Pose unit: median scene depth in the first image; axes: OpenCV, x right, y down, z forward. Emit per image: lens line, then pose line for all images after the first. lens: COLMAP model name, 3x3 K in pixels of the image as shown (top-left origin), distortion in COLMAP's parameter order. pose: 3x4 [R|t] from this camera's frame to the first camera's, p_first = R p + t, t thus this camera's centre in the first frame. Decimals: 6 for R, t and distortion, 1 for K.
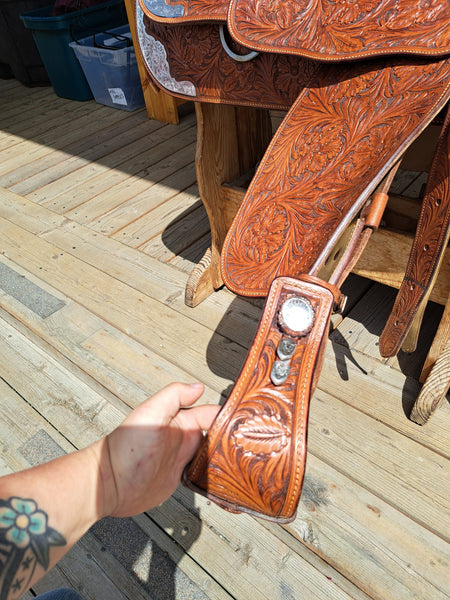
lens RADIAL K [[427.3, 0, 217.9], [0, 427.3, 302.7], [0, 0, 1]] dist [0.044188, -0.042762]
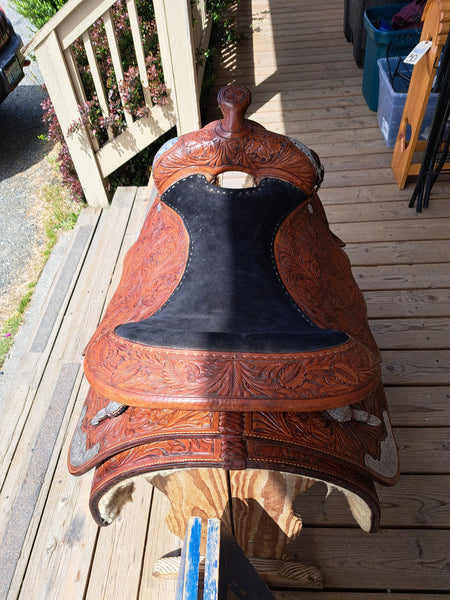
lens RADIAL K [[430.4, 0, 225.8], [0, 430.4, 302.1], [0, 0, 1]] dist [0.038623, -0.035479]
pose [[0.633523, 0.617323, -0.466434, 0.505432], [-0.520354, 0.786085, 0.333621, -0.660774], [0.572609, 0.031354, 0.819229, 0.009634]]
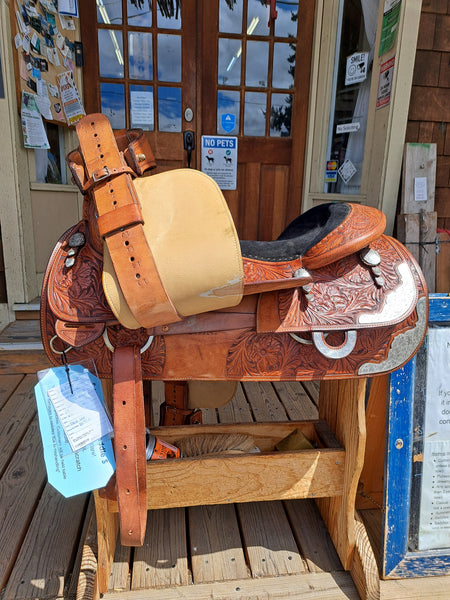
lens RADIAL K [[430.4, 0, 225.8], [0, 430.4, 302.1], [0, 0, 1]] dist [0.038623, -0.035479]
pose [[0.667792, -0.081925, 0.739826, -0.419299], [0.419999, 0.862060, -0.283644, -0.184809], [-0.614536, 0.500141, 0.610085, 0.093995]]
